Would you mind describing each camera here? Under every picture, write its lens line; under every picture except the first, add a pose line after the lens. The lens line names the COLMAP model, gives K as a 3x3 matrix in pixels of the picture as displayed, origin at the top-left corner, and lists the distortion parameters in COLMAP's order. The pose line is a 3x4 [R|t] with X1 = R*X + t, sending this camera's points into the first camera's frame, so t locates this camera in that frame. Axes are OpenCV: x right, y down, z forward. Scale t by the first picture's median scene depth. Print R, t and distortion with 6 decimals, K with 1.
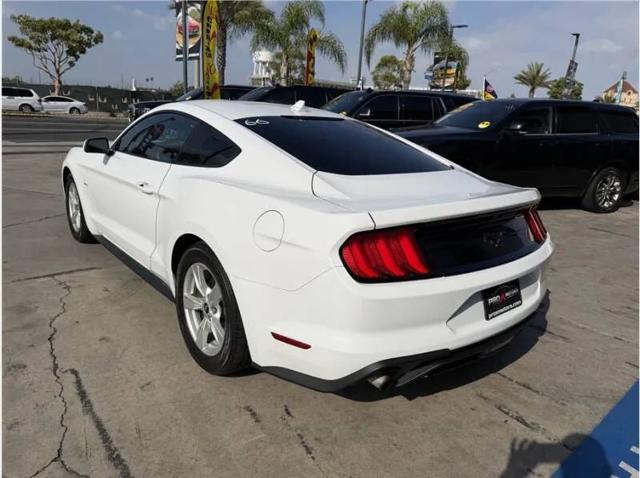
lens RADIAL K [[446.9, 0, 323.4], [0, 446.9, 237.9], [0, 0, 1]] dist [0.010737, -0.027529]
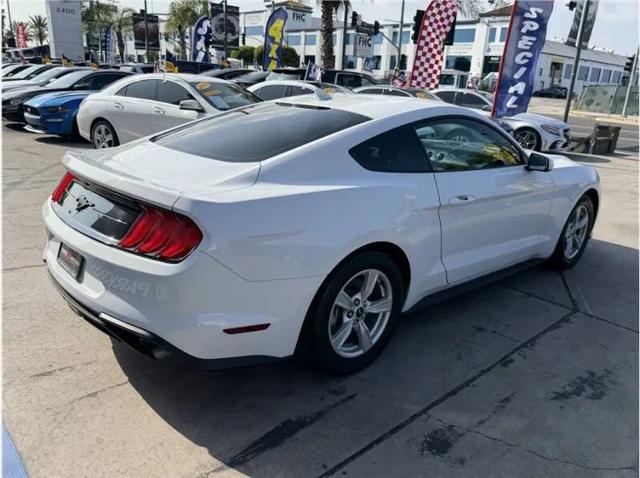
lens RADIAL K [[487.6, 0, 316.5], [0, 487.6, 242.6], [0, 0, 1]] dist [0.042190, -0.062899]
pose [[0.044294, 0.258393, -0.965024, 0.465917], [-0.321141, 0.918385, 0.231165, -0.107452], [0.945995, 0.299670, 0.123659, 0.423419]]
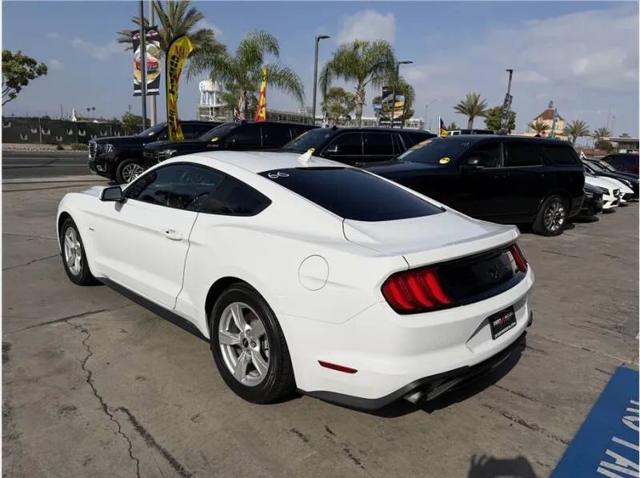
lens RADIAL K [[446.9, 0, 323.6], [0, 446.9, 237.8], [0, 0, 1]] dist [0.010737, -0.027529]
pose [[0.993857, -0.032098, 0.105914, -0.061354], [0.038406, 0.997574, -0.058069, -0.011069], [-0.103793, 0.061780, 0.992678, -0.049181]]
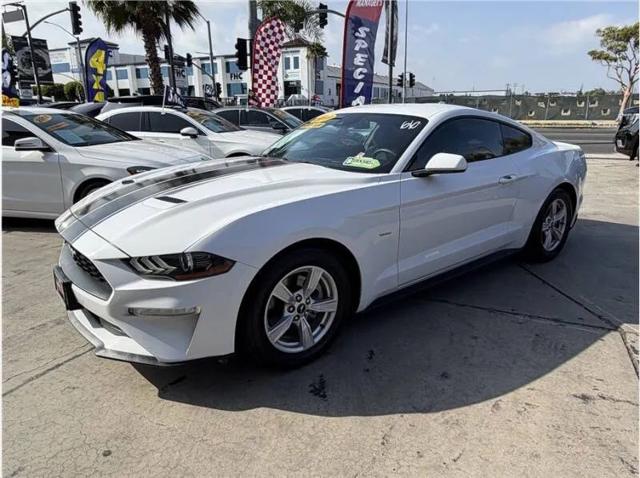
lens RADIAL K [[437.9, 0, 316.9], [0, 437.9, 236.8], [0, 0, 1]] dist [-0.003017, 0.005491]
pose [[0.407501, 0.191262, -0.892951, 0.219522], [-0.210519, 0.971159, 0.111942, -0.079339], [0.888608, 0.142367, 0.436013, 0.331776]]
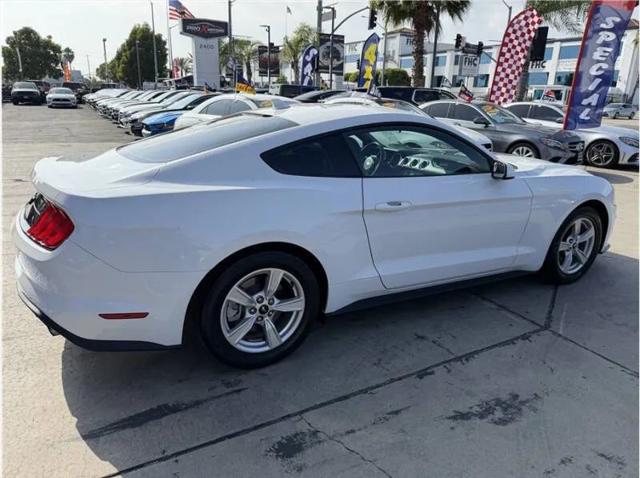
lens RADIAL K [[437.9, 0, 319.1], [0, 437.9, 237.7], [0, 0, 1]] dist [-0.003017, 0.005491]
pose [[-0.182983, 0.240420, -0.953266, 0.429952], [-0.307162, 0.907115, 0.287741, -0.148105], [0.933900, 0.345458, -0.092139, 0.570460]]
